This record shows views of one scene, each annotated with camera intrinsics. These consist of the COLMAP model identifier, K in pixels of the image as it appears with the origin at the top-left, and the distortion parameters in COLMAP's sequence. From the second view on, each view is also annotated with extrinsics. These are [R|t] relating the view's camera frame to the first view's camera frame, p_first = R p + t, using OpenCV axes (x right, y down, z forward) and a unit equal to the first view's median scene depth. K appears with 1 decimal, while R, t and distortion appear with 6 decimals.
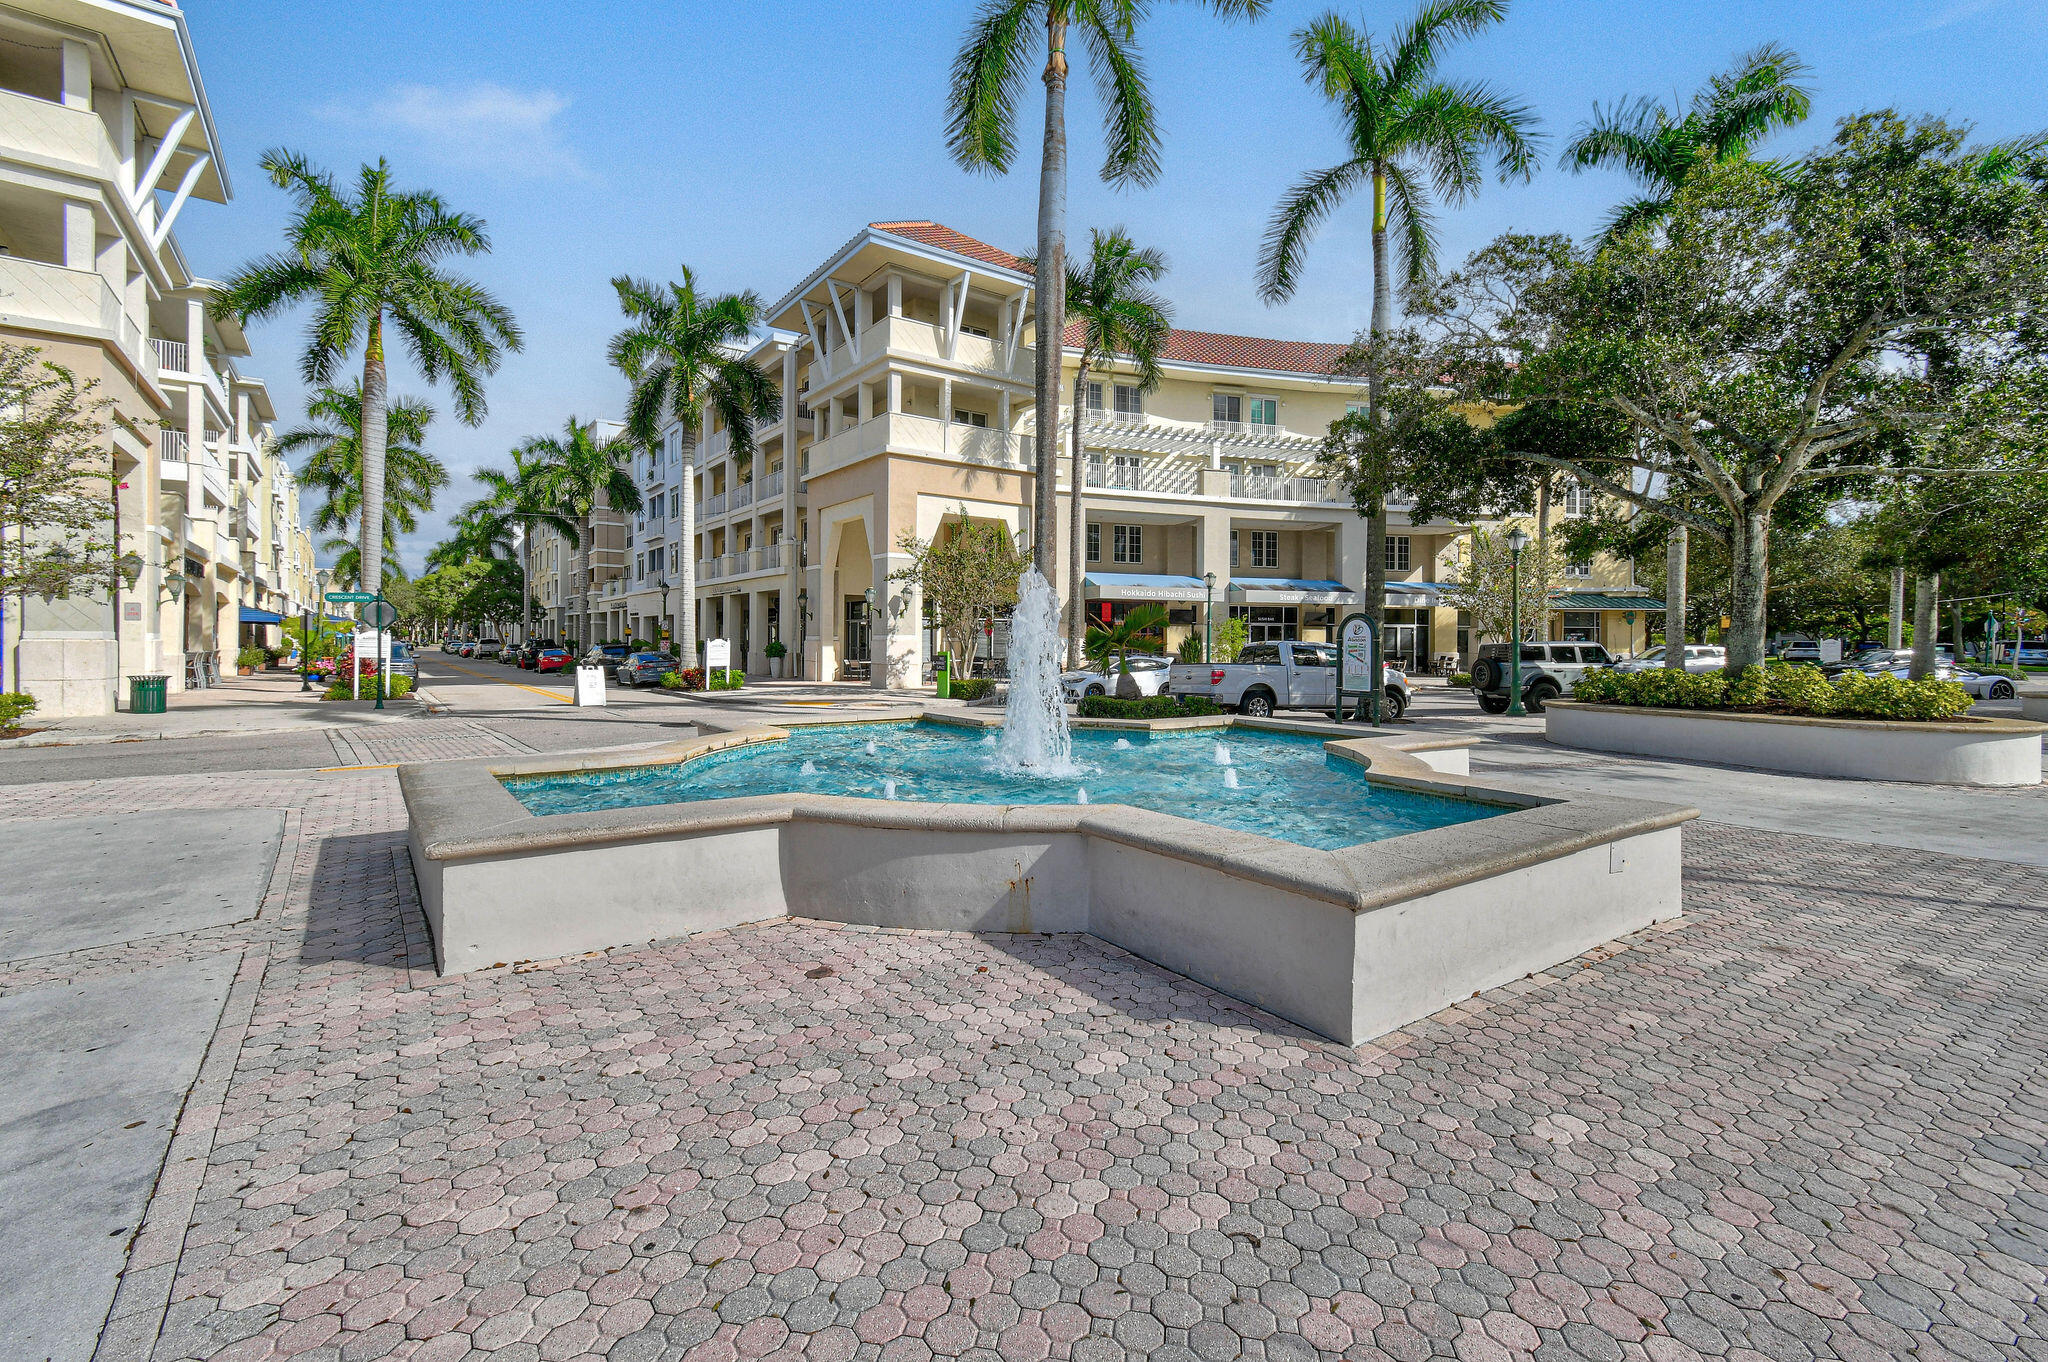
lens RADIAL K [[919.4, 0, 1049.6], [0, 919.4, 647.7], [0, 0, 1]] dist [0.002245, 0.000266]
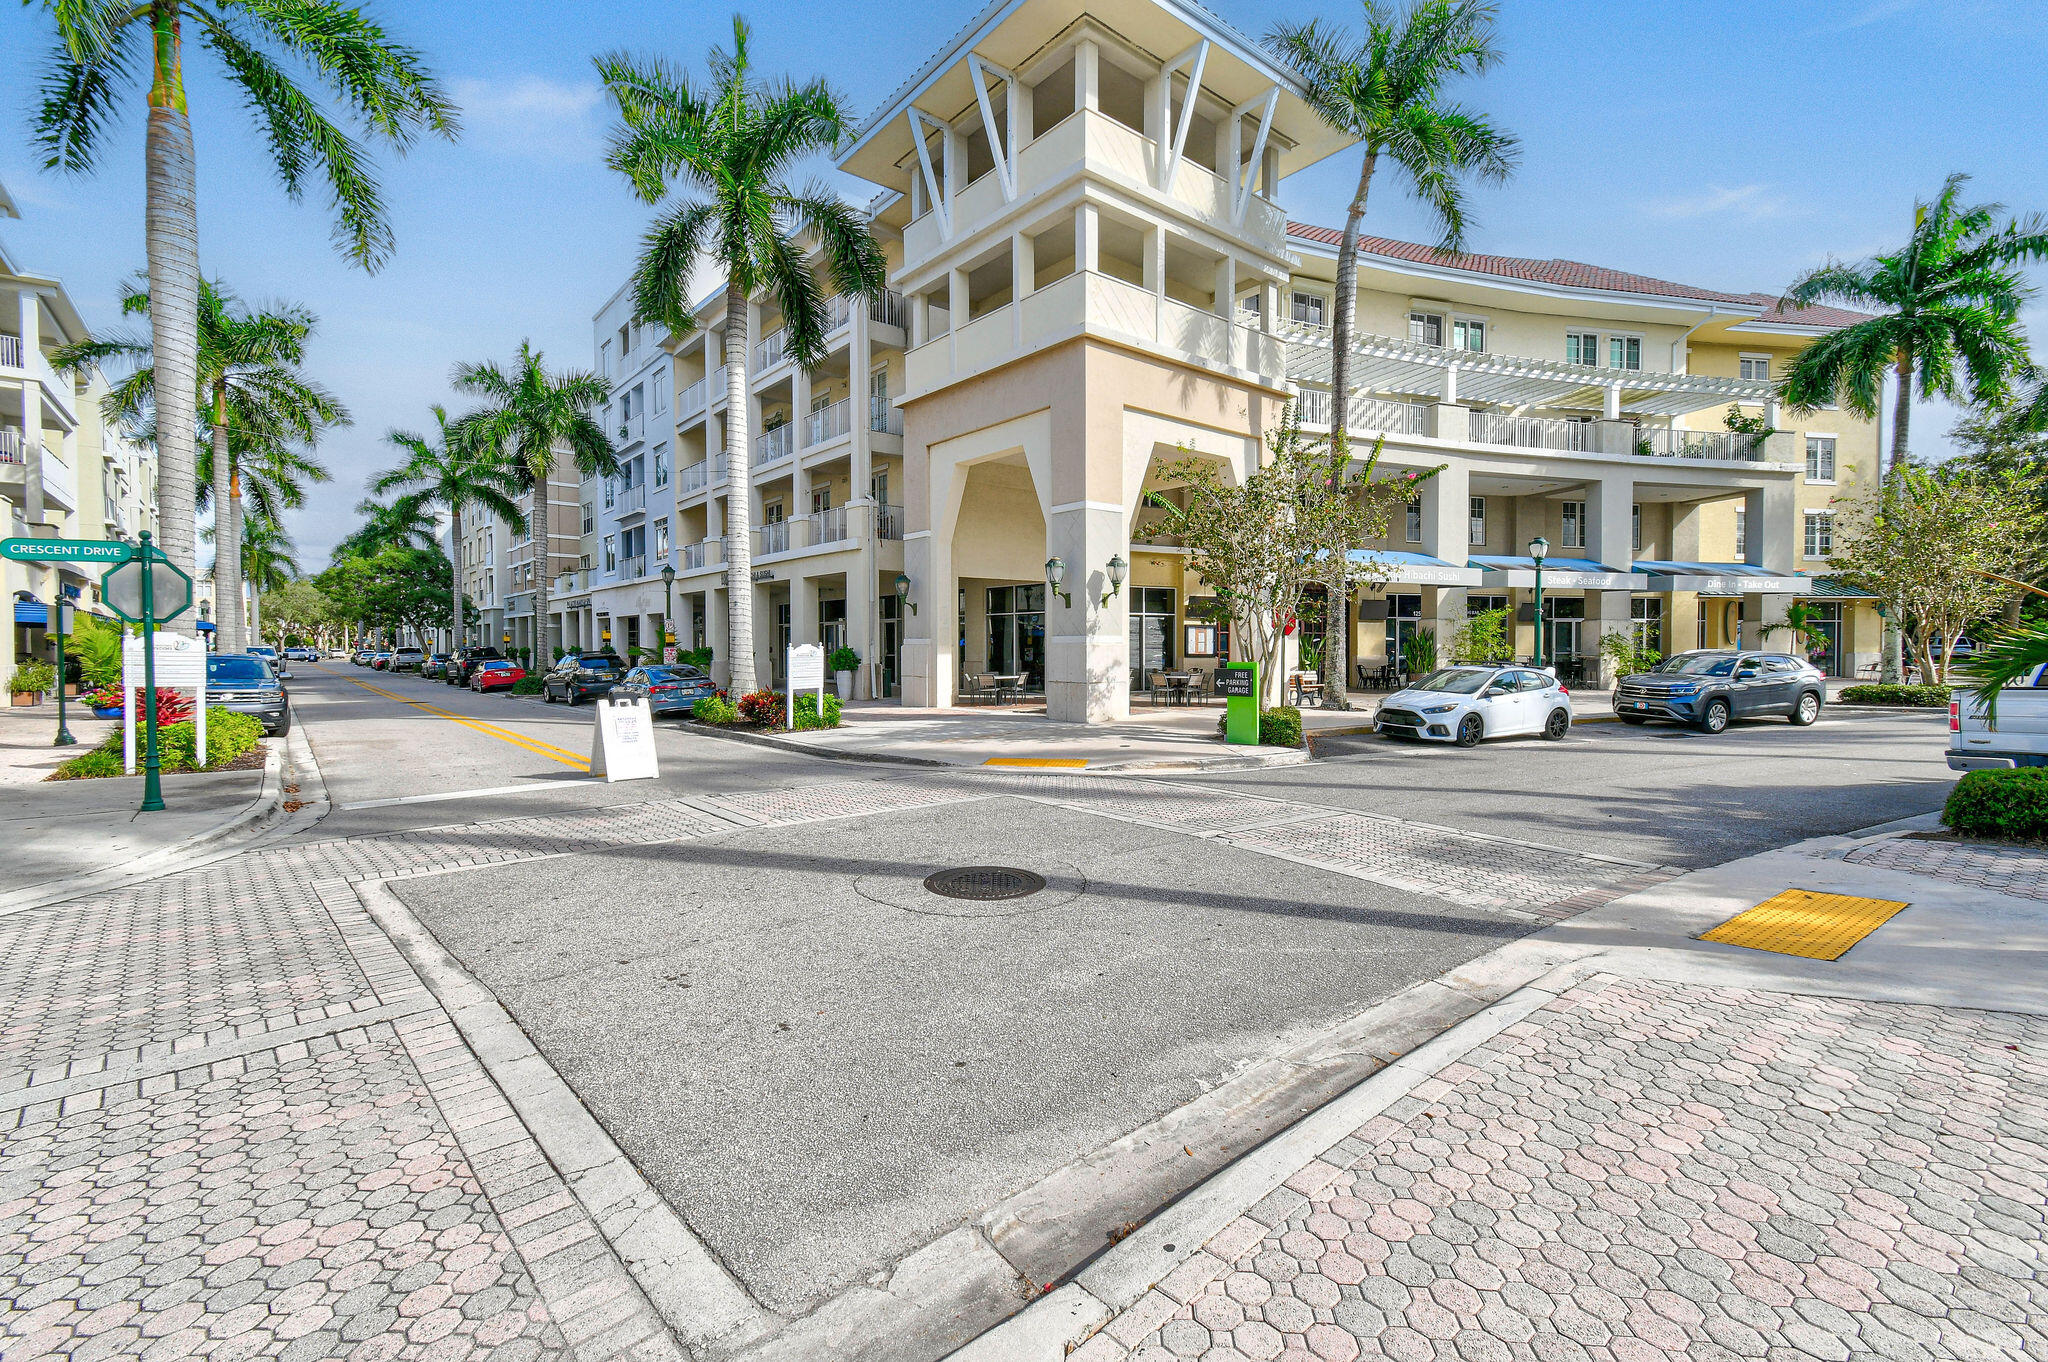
lens RADIAL K [[910.5, 0, 1029.6], [0, 910.5, 666.1], [0, 0, 1]] dist [0.015562, -0.001105]
pose [[0.998746, -0.009406, 0.049180, -0.204569], [0.008614, 0.999830, 0.016292, -0.003129], [-0.049325, -0.015847, 0.998657, 0.331827]]
